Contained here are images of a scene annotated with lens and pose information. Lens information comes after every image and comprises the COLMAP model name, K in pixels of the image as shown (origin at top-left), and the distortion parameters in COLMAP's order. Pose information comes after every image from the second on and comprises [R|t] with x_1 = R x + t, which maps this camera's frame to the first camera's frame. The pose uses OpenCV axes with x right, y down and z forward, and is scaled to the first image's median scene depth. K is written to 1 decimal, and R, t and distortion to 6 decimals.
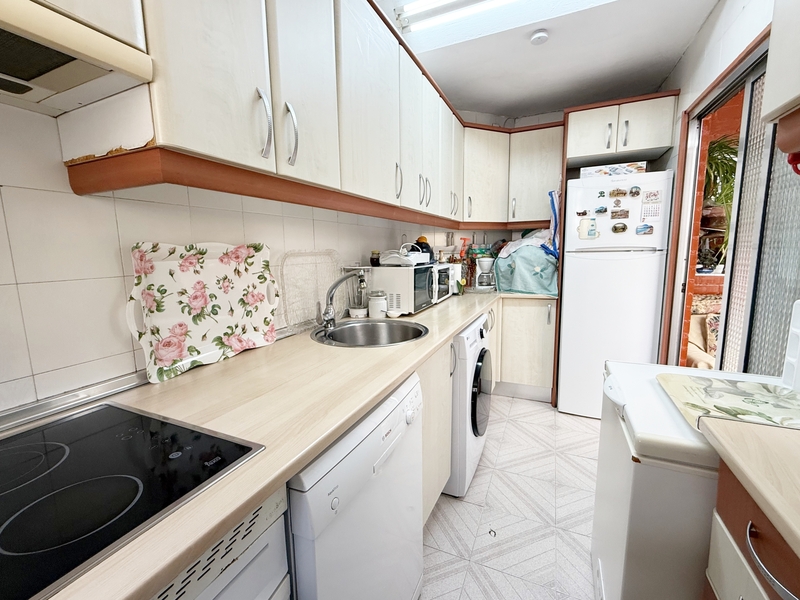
lens RADIAL K [[344.7, 0, 404.5], [0, 344.7, 300.8], [0, 0, 1]] dist [0.008078, 0.000639]
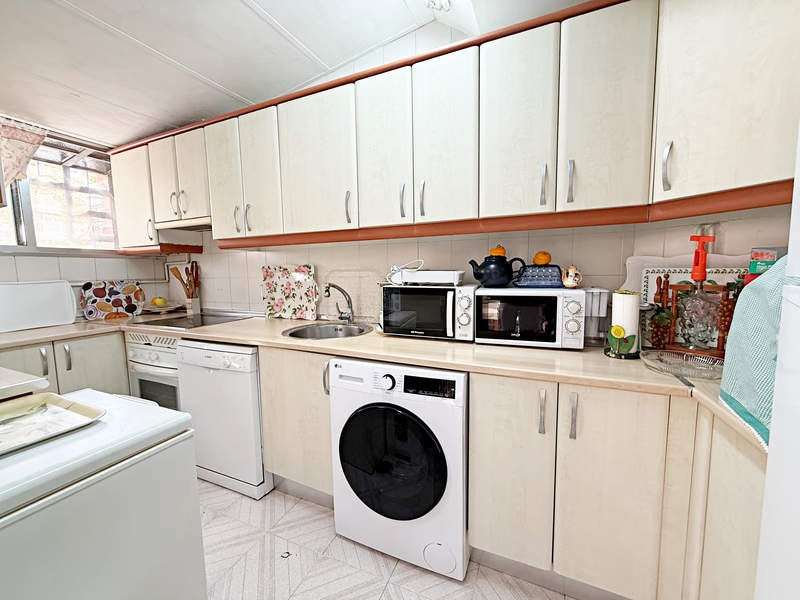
lens RADIAL K [[320.6, 0, 392.9], [0, 320.6, 297.6], [0, 0, 1]] dist [-0.001150, 0.000398]
pose [[-0.004904, 0.110673, -0.993845, 1.431254], [-0.126884, 0.985755, 0.110398, -0.259415], [0.991905, 0.126644, 0.009209, 1.587676]]
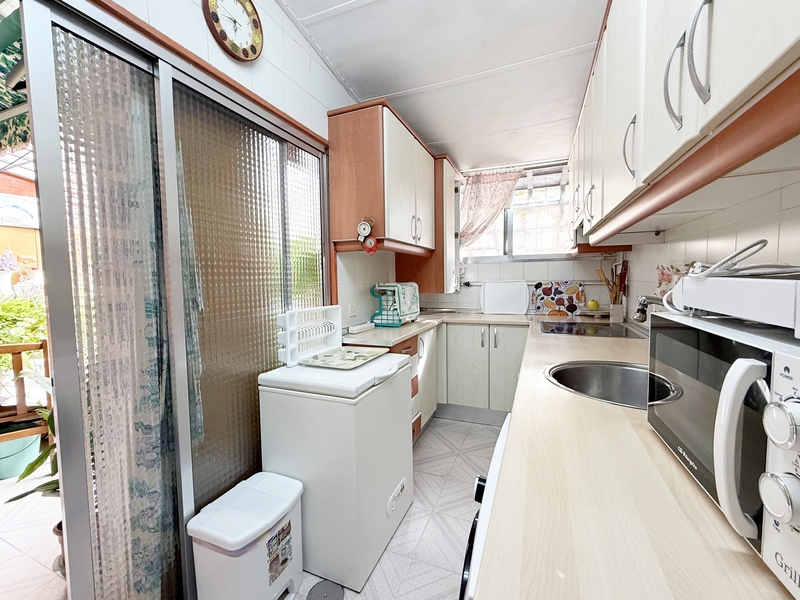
lens RADIAL K [[320.6, 0, 391.6], [0, 320.6, 300.2], [0, 0, 1]] dist [-0.001150, 0.000398]
pose [[-0.998726, 0.038117, -0.033067, 0.444680], [0.030331, 0.977165, 0.210308, -0.307731], [0.040328, 0.209037, -0.977076, 2.139146]]
